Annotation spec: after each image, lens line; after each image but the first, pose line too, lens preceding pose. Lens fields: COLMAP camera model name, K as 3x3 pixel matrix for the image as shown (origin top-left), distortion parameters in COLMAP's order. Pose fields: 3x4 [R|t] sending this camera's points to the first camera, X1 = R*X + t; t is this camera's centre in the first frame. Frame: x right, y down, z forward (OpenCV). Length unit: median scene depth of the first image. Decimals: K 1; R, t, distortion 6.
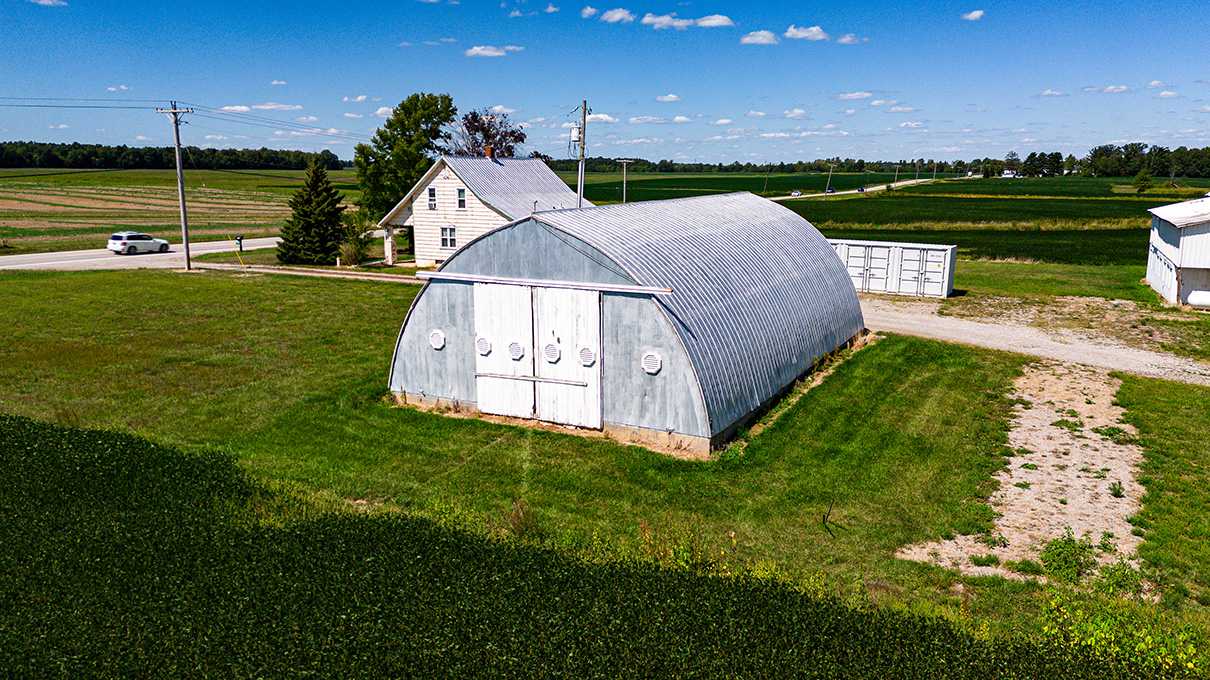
lens RADIAL K [[890.3, 0, 601.3], [0, 890.3, 341.7], [0, 0, 1]] dist [0.077349, -0.069519]
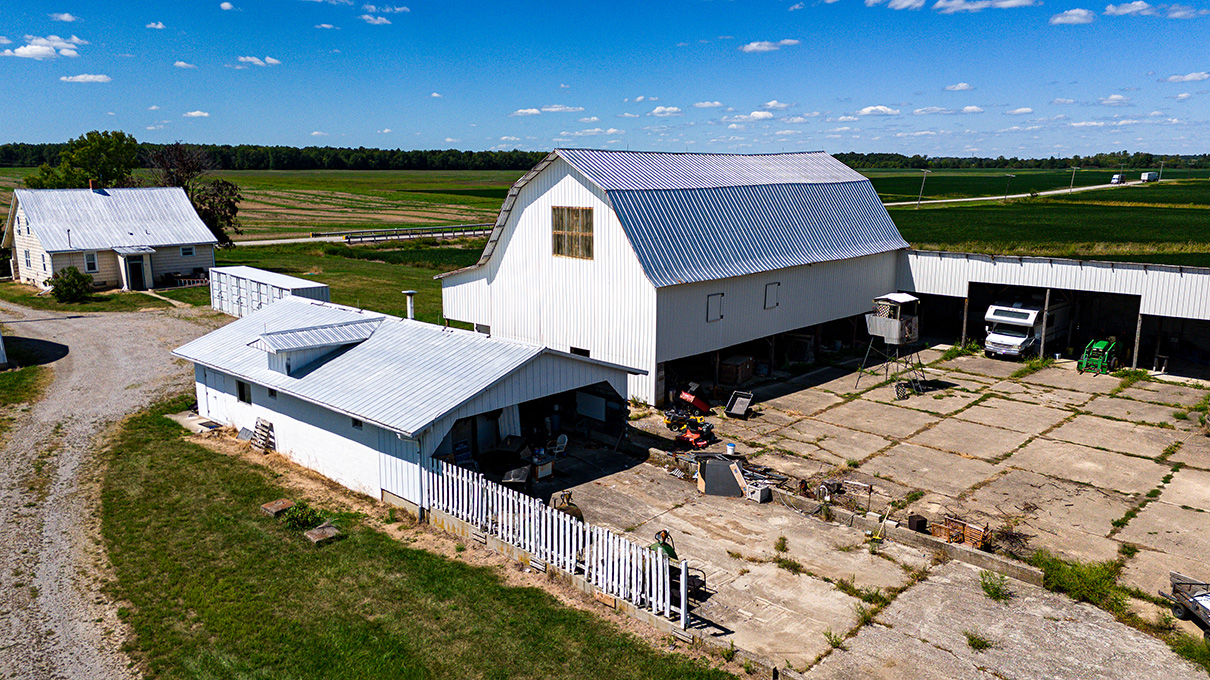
lens RADIAL K [[890.3, 0, 610.6], [0, 890.3, 336.8], [0, 0, 1]] dist [0.077349, -0.069519]
pose [[0.957135, 0.051575, -0.285013, 1.406290], [-0.051734, 0.998637, 0.006973, -0.099485], [0.284984, 0.008071, 0.958498, 0.134496]]
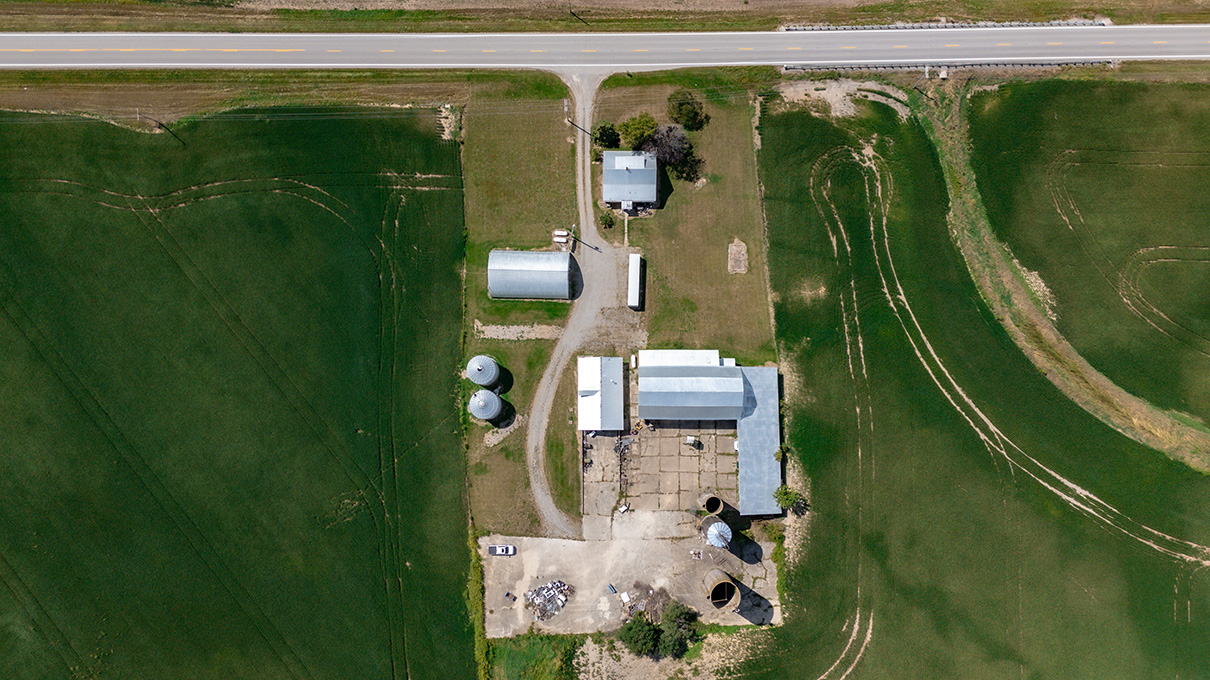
lens RADIAL K [[890.3, 0, 604.8], [0, 890.3, 344.8], [0, 0, 1]] dist [0.077349, -0.069519]
pose [[0.443667, 0.890833, -0.097863, 1.212665], [-0.147970, 0.180516, 0.972378, -5.404102], [0.883892, -0.416931, 0.211905, -0.045585]]
